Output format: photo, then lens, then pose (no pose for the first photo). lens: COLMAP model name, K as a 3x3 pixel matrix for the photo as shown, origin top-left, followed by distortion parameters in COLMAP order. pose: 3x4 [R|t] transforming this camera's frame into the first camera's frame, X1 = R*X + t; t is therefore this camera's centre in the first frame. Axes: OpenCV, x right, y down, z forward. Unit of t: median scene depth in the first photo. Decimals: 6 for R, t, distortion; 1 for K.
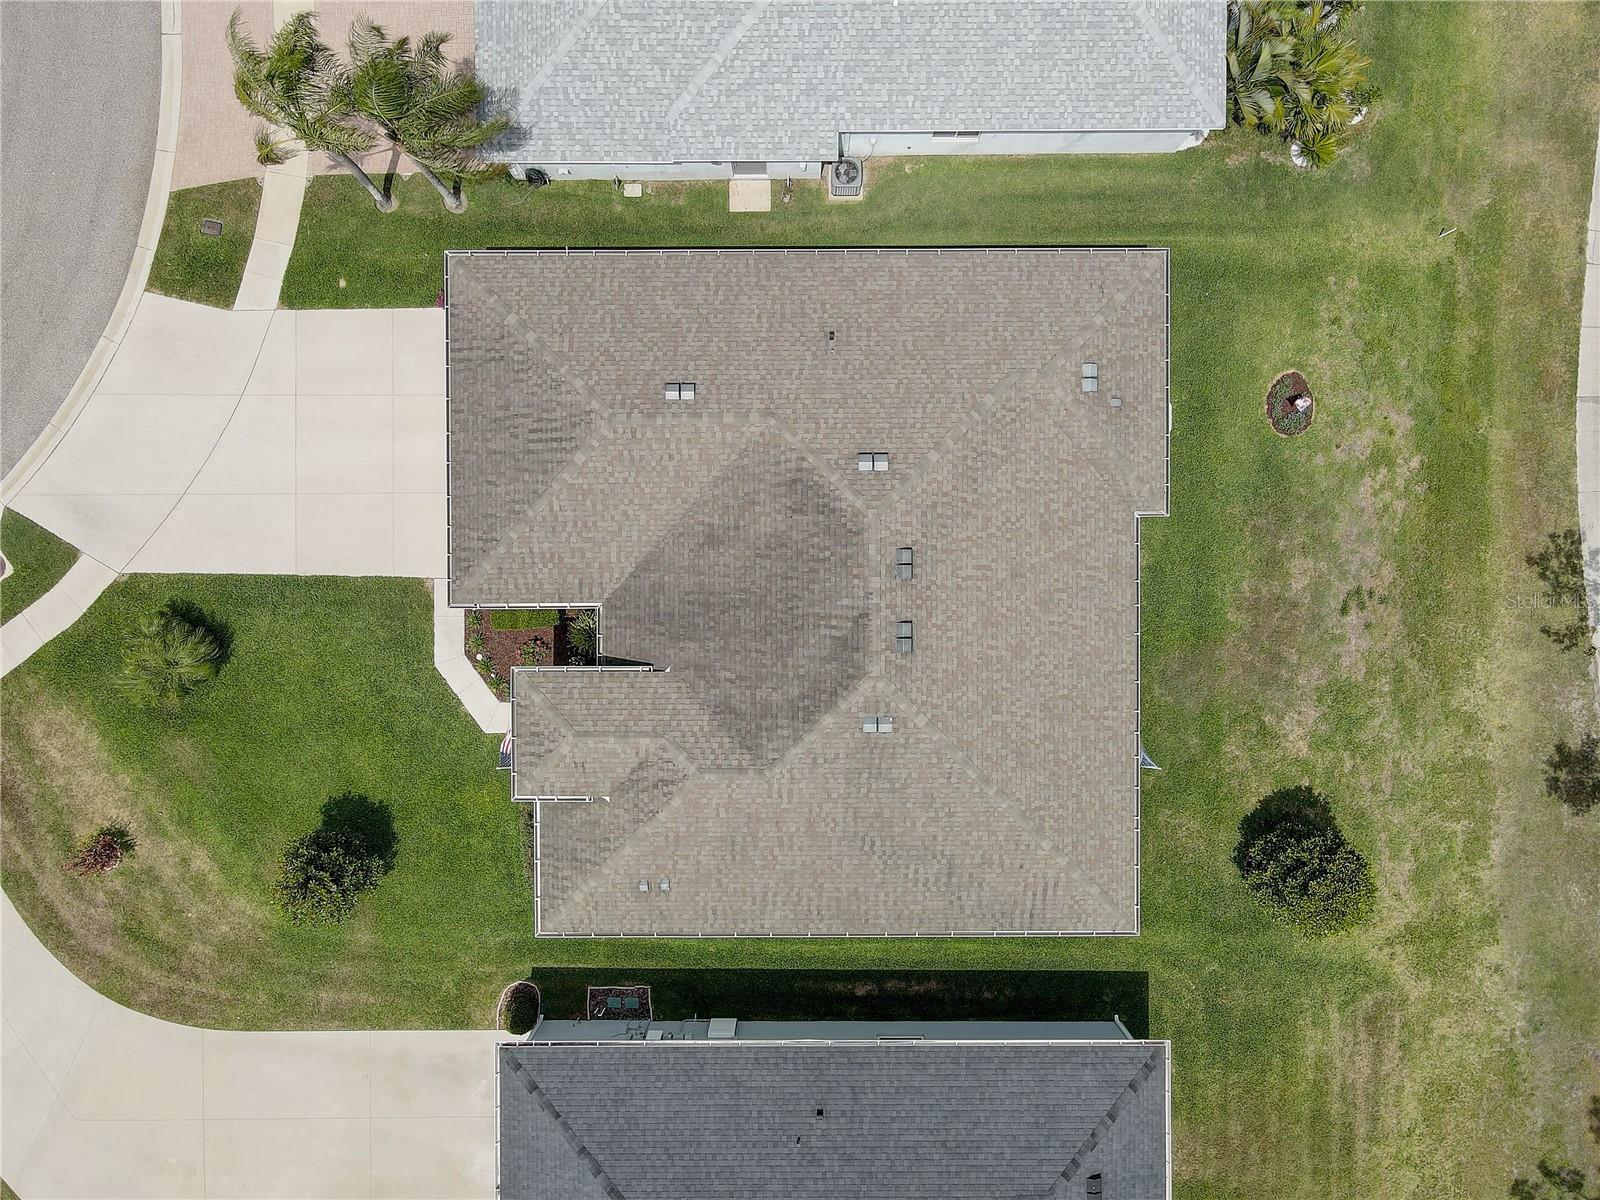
lens RADIAL K [[1172.7, 0, 800.0], [0, 1172.7, 600.0], [0, 0, 1]] dist [0.009042, -0.005927]
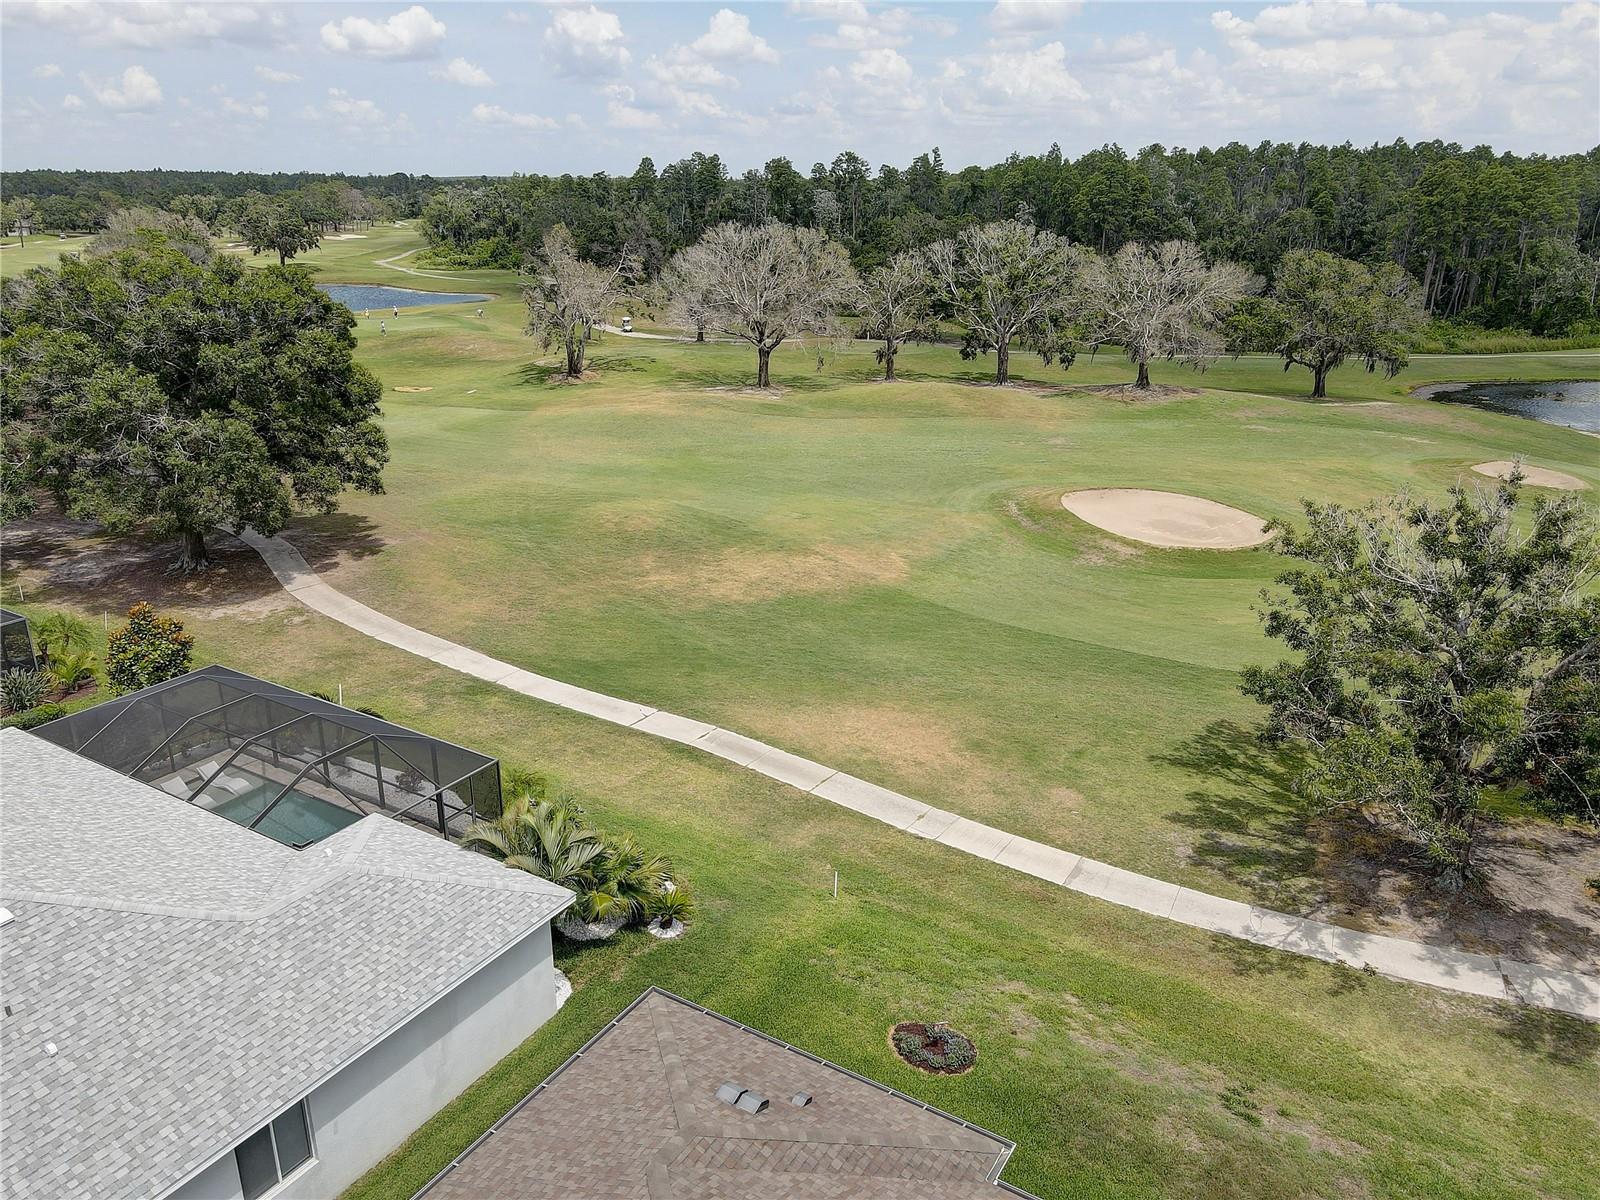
lens RADIAL K [[1172.7, 0, 800.0], [0, 1172.7, 600.0], [0, 0, 1]] dist [0.009042, -0.005927]
pose [[0.527480, -0.280658, 0.801870, -0.120526], [0.849528, 0.165212, -0.501005, 0.076893], [0.008133, 0.945482, 0.325572, 0.510640]]
